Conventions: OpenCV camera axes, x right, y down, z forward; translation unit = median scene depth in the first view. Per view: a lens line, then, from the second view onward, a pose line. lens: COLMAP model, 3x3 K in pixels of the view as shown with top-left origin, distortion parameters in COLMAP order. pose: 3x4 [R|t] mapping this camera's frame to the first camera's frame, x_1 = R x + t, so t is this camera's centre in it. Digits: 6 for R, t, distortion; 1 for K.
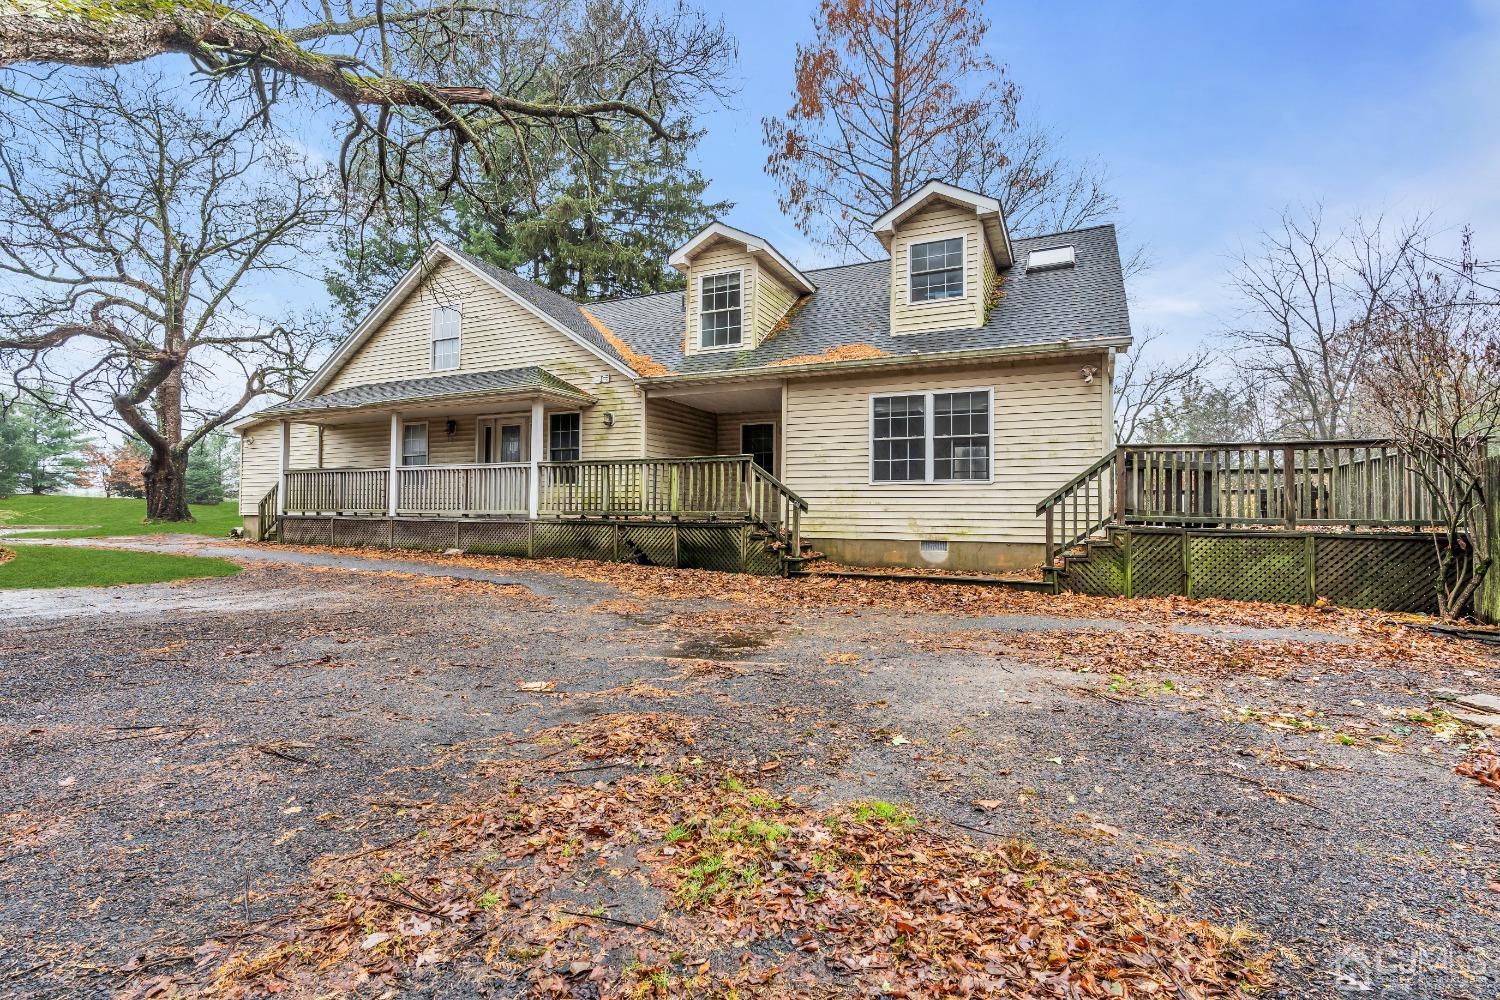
lens RADIAL K [[687.1, 0, 759.3], [0, 687.1, 501.9], [0, 0, 1]] dist [-0.012335, 0.000859]
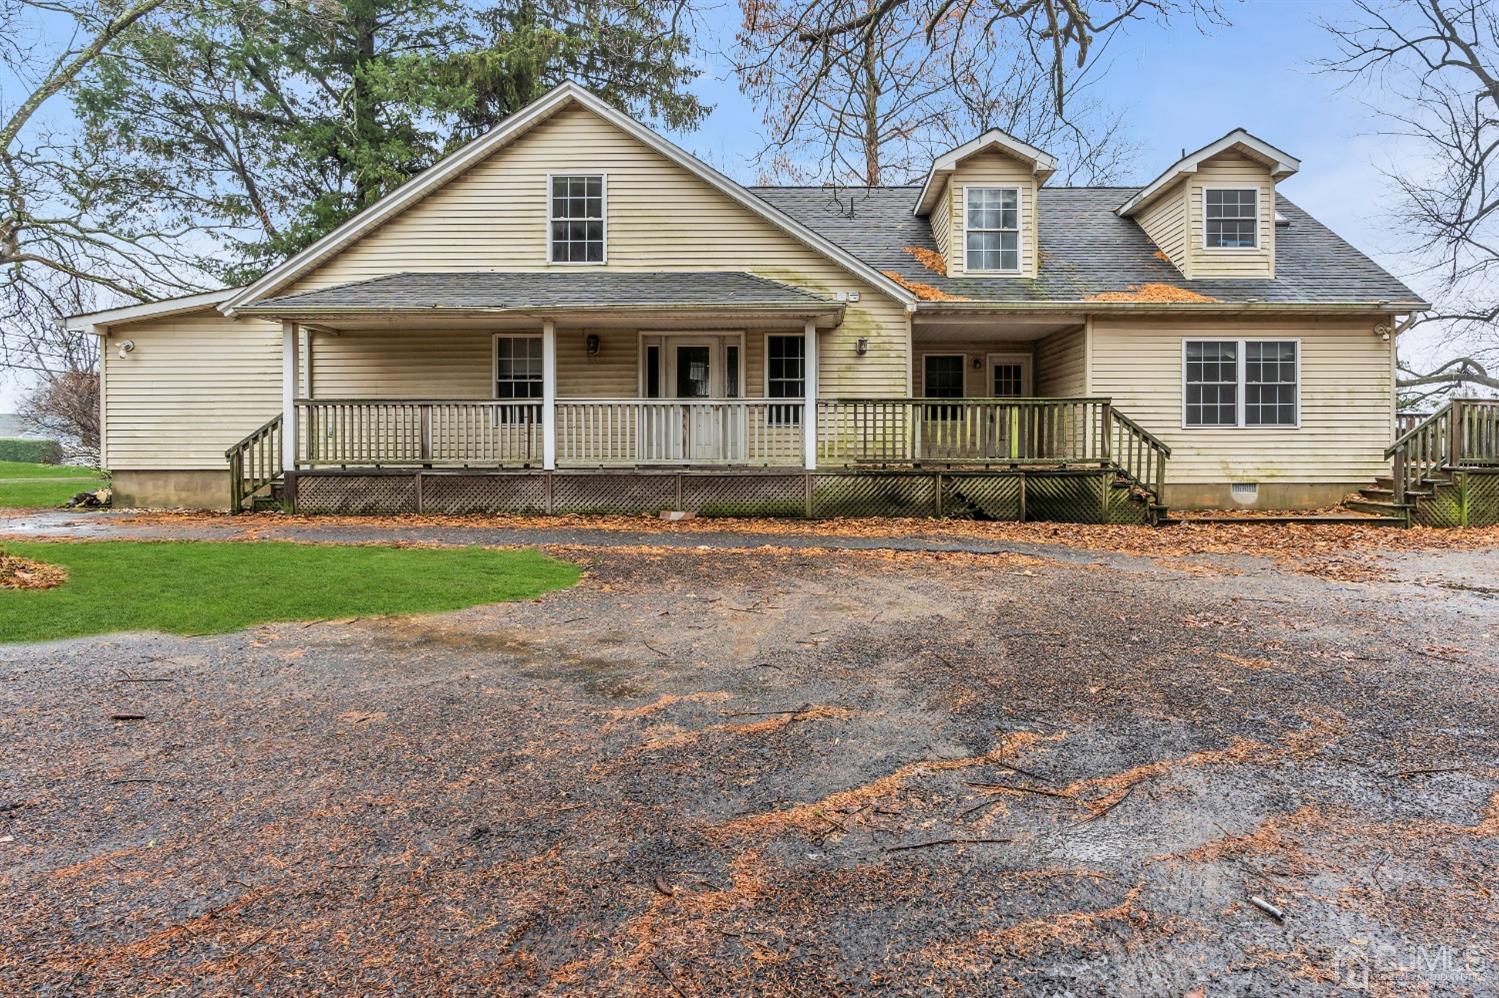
lens RADIAL K [[805.2, 0, 793.8], [0, 805.2, 461.5], [0, 0, 1]] dist [-0.005416, -0.001212]
pose [[0.904097, -0.018782, 0.426914, -0.816570], [0.001917, 0.999202, 0.039898, -0.024390], [-0.427323, -0.035253, 0.903412, 0.178645]]
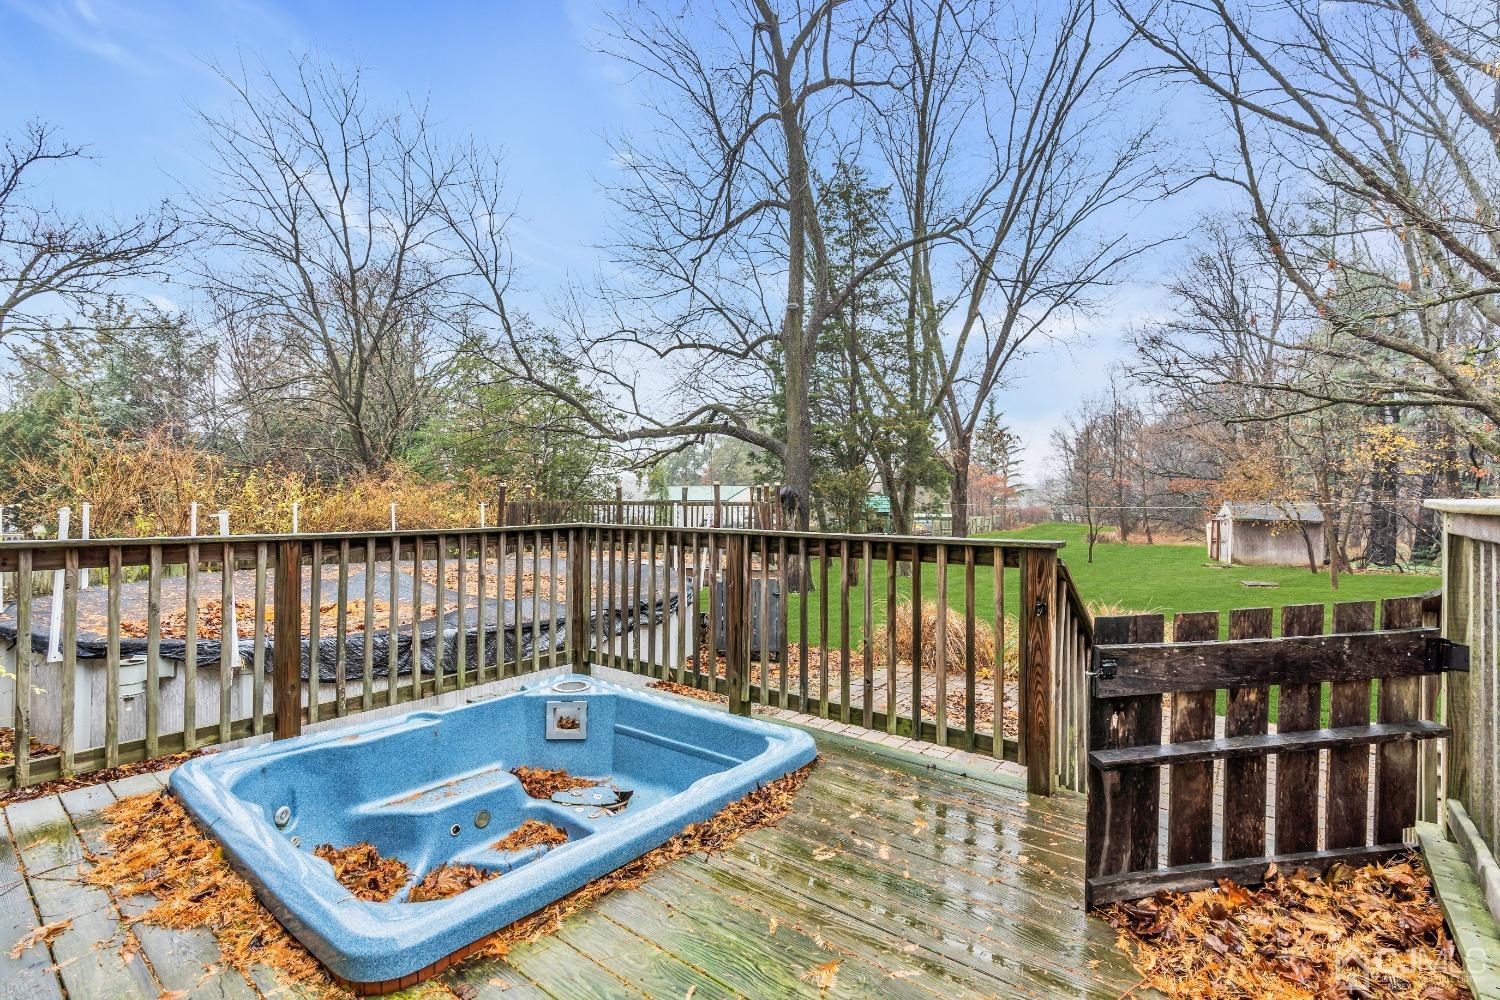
lens RADIAL K [[687.1, 0, 761.3], [0, 687.1, 495.5], [0, 0, 1]] dist [-0.012335, 0.000859]
pose [[0.227537, -0.006014, 0.973751, 0.599432], [-0.027631, 0.999538, 0.012630, -0.051526], [-0.973377, -0.029780, 0.227266, 1.082778]]
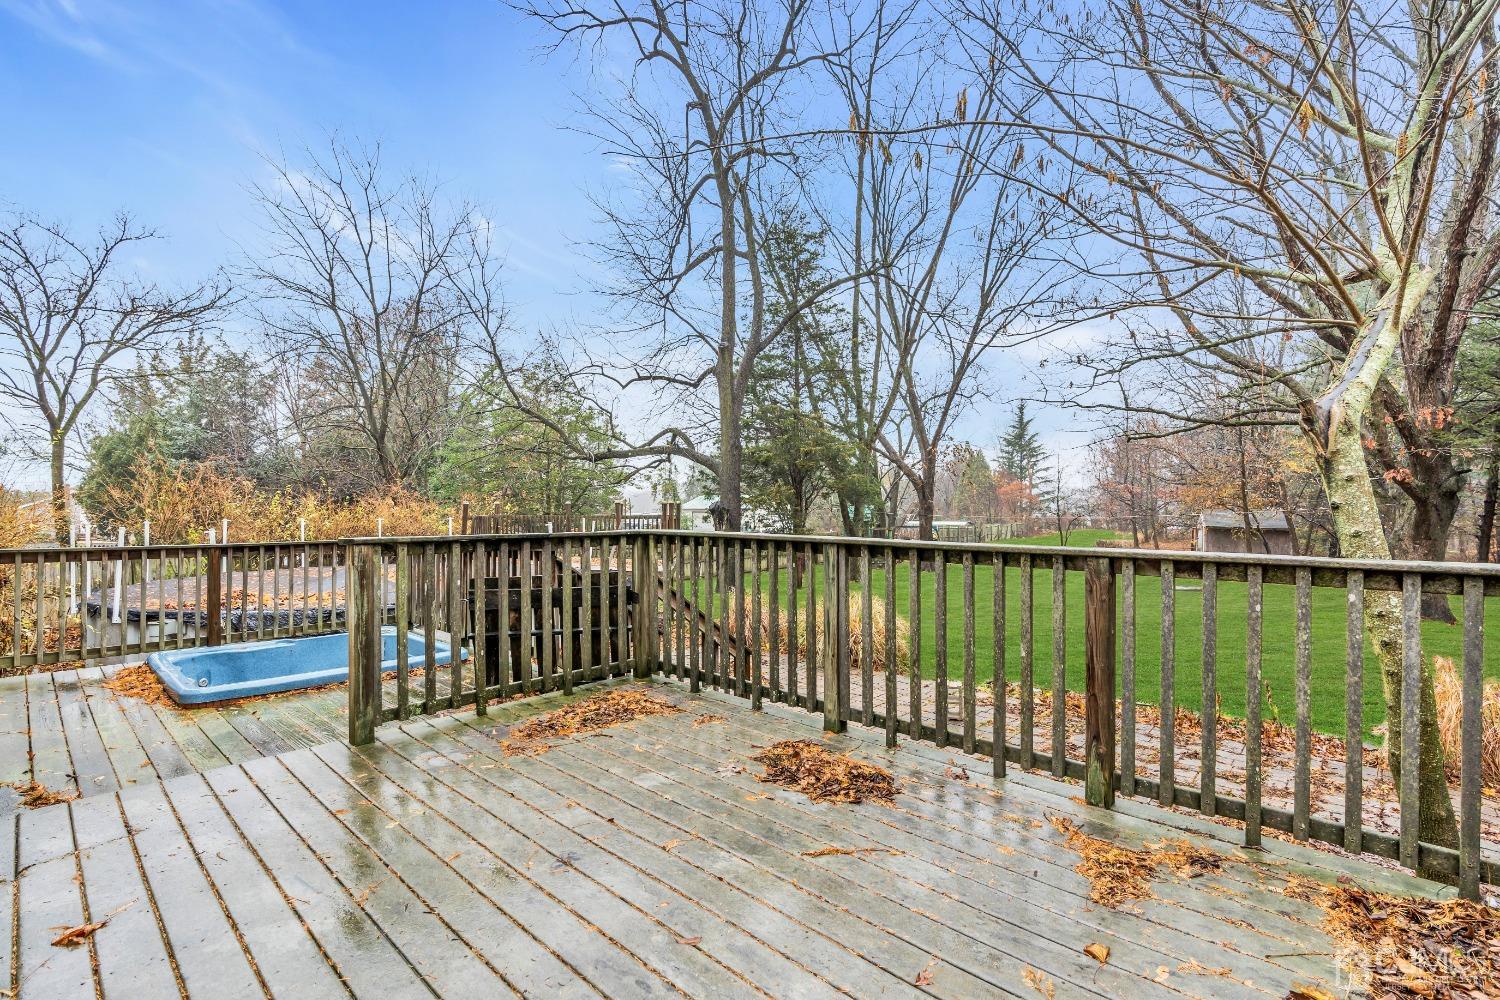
lens RADIAL K [[687.1, 0, 743.7], [0, 687.1, 503.7], [0, 0, 1]] dist [-0.012335, 0.000859]
pose [[0.313805, -0.008778, 0.949447, 0.461761], [-0.021856, 0.999626, 0.016465, -0.074803], [-0.949236, -0.025918, 0.313495, 0.797936]]
